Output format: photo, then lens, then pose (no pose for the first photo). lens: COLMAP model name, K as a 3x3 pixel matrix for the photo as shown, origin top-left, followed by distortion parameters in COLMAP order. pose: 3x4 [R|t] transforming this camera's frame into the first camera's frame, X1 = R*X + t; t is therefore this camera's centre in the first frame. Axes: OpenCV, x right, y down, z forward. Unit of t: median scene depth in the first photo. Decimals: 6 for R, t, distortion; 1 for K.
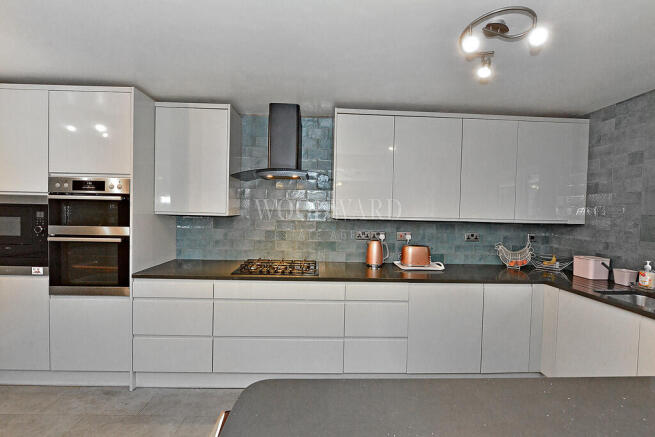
lens RADIAL K [[259.1, 0, 327.2], [0, 259.1, 216.5], [0, 0, 1]] dist [-0.006908, -0.000285]
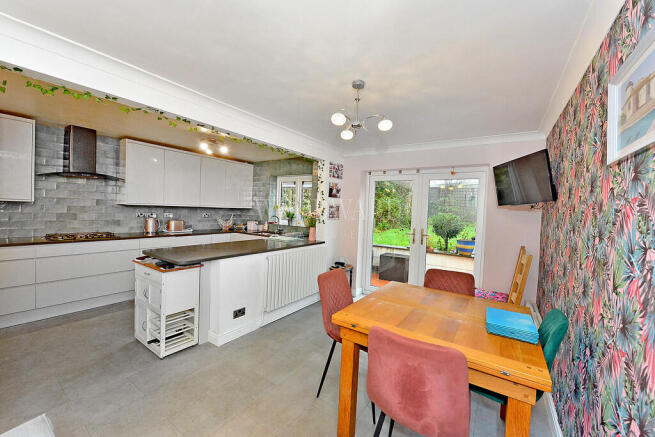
lens RADIAL K [[259.1, 0, 327.2], [0, 259.1, 217.4], [0, 0, 1]] dist [-0.006908, -0.000285]
pose [[0.595874, -0.025485, 0.802673, -0.524963], [-0.005583, 0.999341, 0.035874, 0.023521], [-0.803058, -0.025858, 0.595339, -1.012866]]
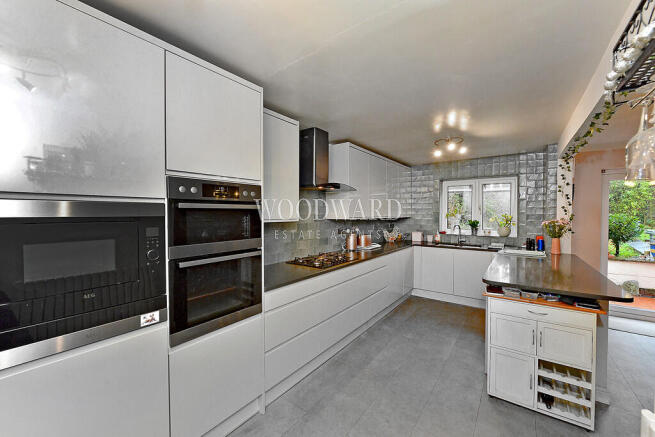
lens RADIAL K [[259.1, 0, 328.1], [0, 259.1, 218.4], [0, 0, 1]] dist [-0.006908, -0.000285]
pose [[0.625160, -0.040116, 0.779465, -1.121916], [0.032969, 0.999144, 0.024980, -0.037326], [-0.779800, 0.010082, 0.625947, 0.193270]]
